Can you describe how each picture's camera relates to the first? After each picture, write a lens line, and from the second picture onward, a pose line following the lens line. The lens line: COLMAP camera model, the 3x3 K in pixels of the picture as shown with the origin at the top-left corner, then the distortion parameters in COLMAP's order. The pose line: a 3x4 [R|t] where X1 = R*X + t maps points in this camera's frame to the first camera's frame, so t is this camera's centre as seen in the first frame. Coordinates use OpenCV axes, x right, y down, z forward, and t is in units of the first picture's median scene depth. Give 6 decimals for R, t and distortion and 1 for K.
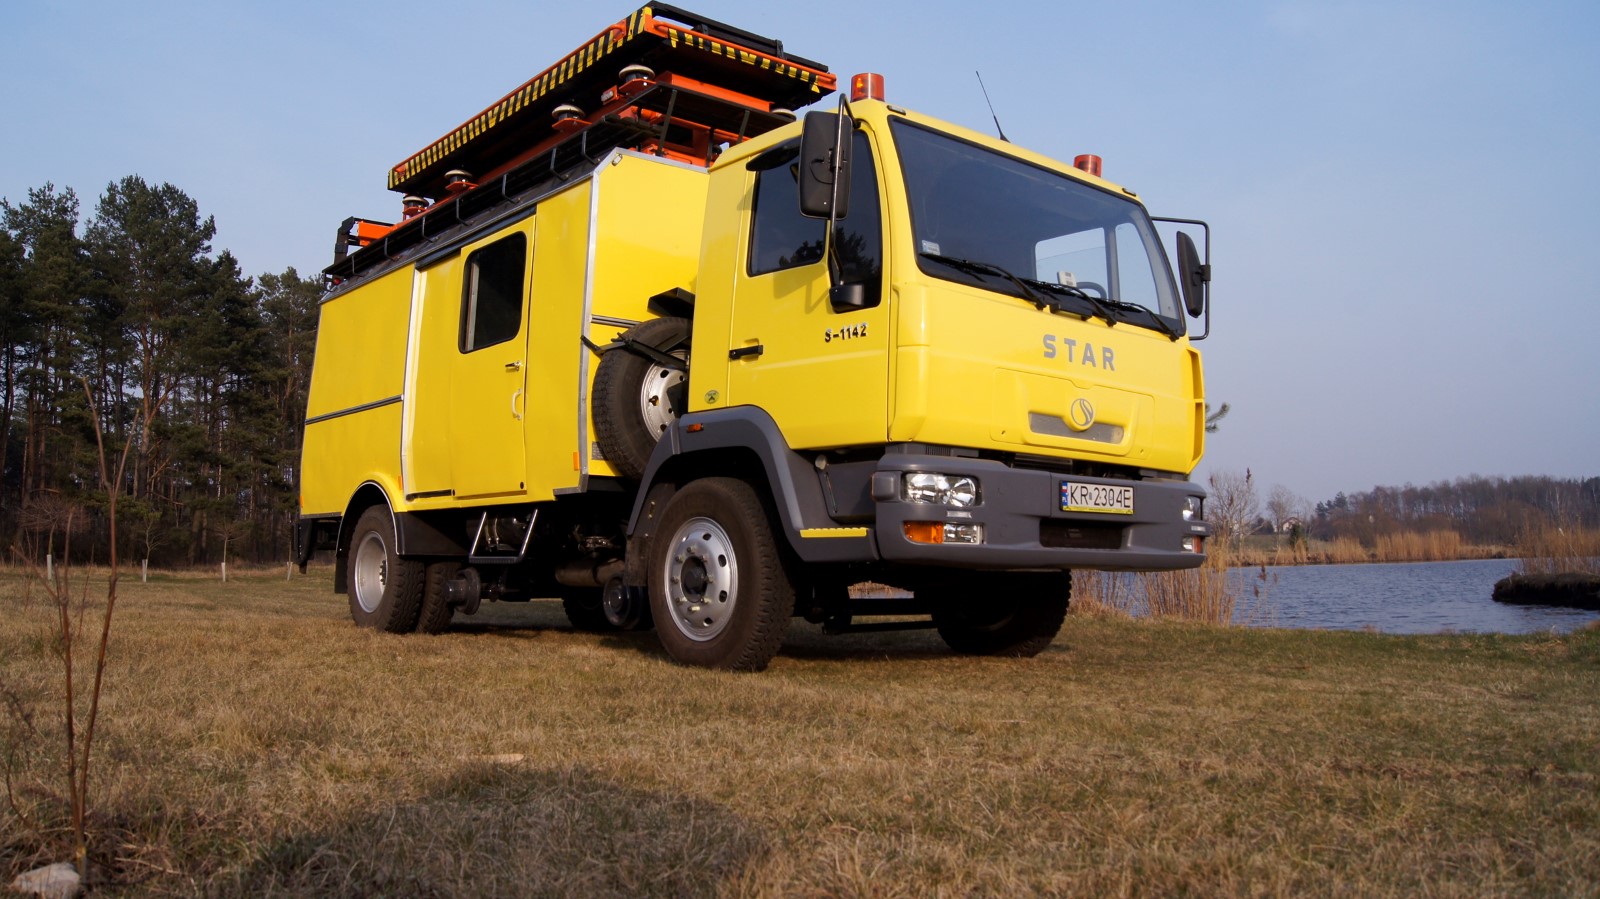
lens RADIAL K [[1363.7, 0, 800.0], [0, 1363.7, 449.5], [0, 0, 1]] dist [-0.127337, 0.001004]
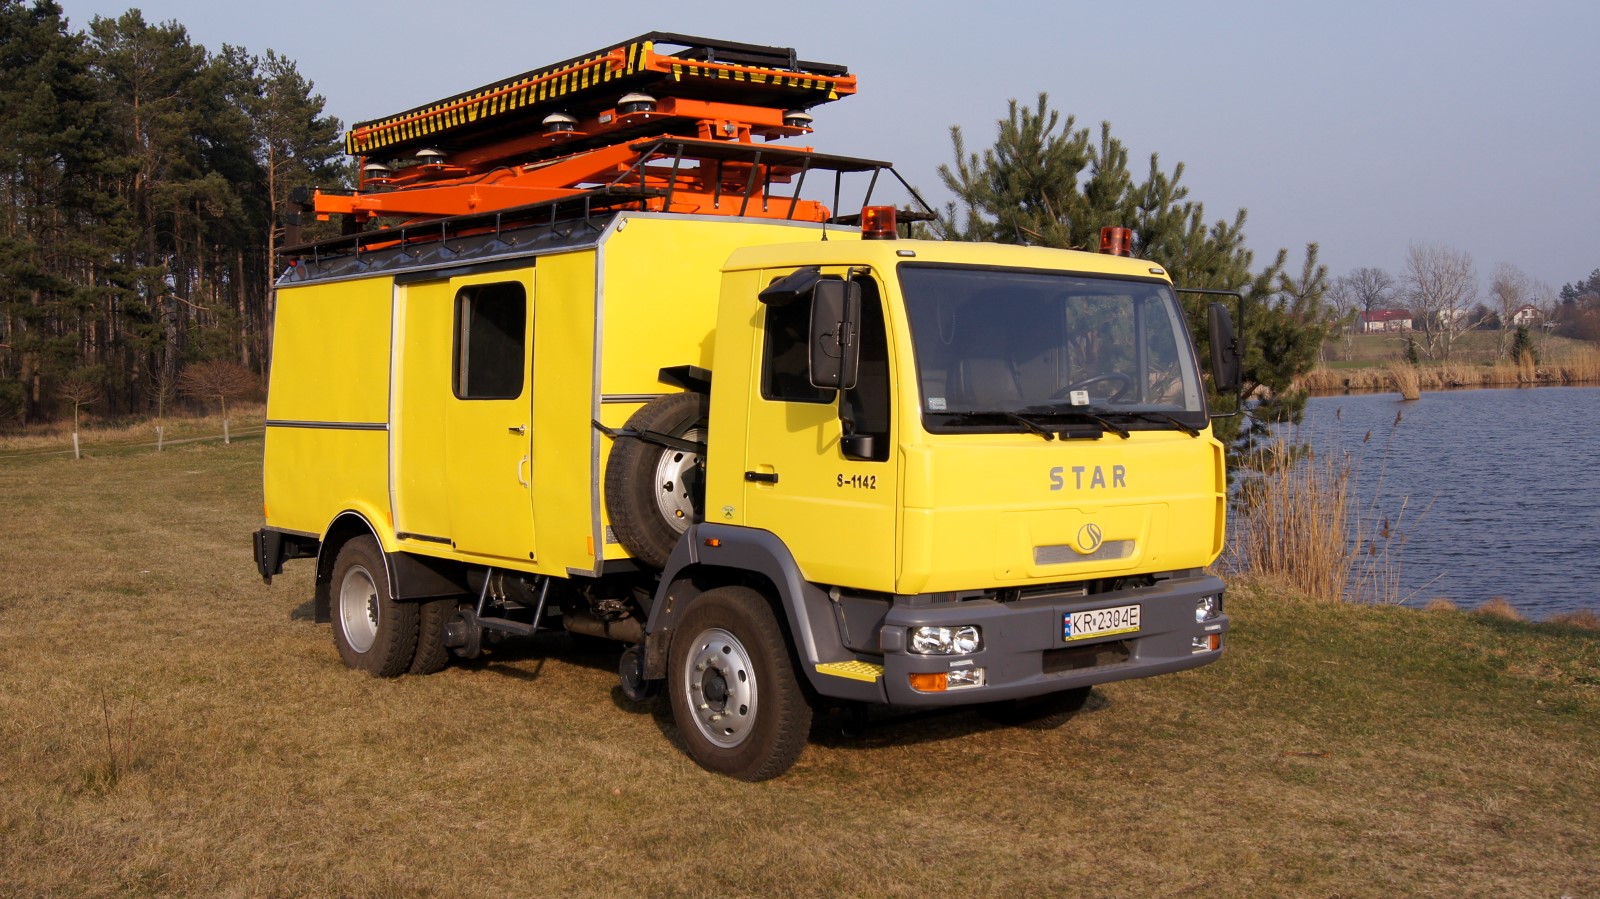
lens RADIAL K [[1938.8, 0, 800.0], [0, 1938.8, 449.5], [0, 0, 1]] dist [-0.120600, -0.026560]
pose [[0.999714, -0.010410, -0.021509, 0.018212], [0.013211, 0.990825, 0.134505, -0.252758], [0.019911, -0.134751, 0.990679, -0.384884]]
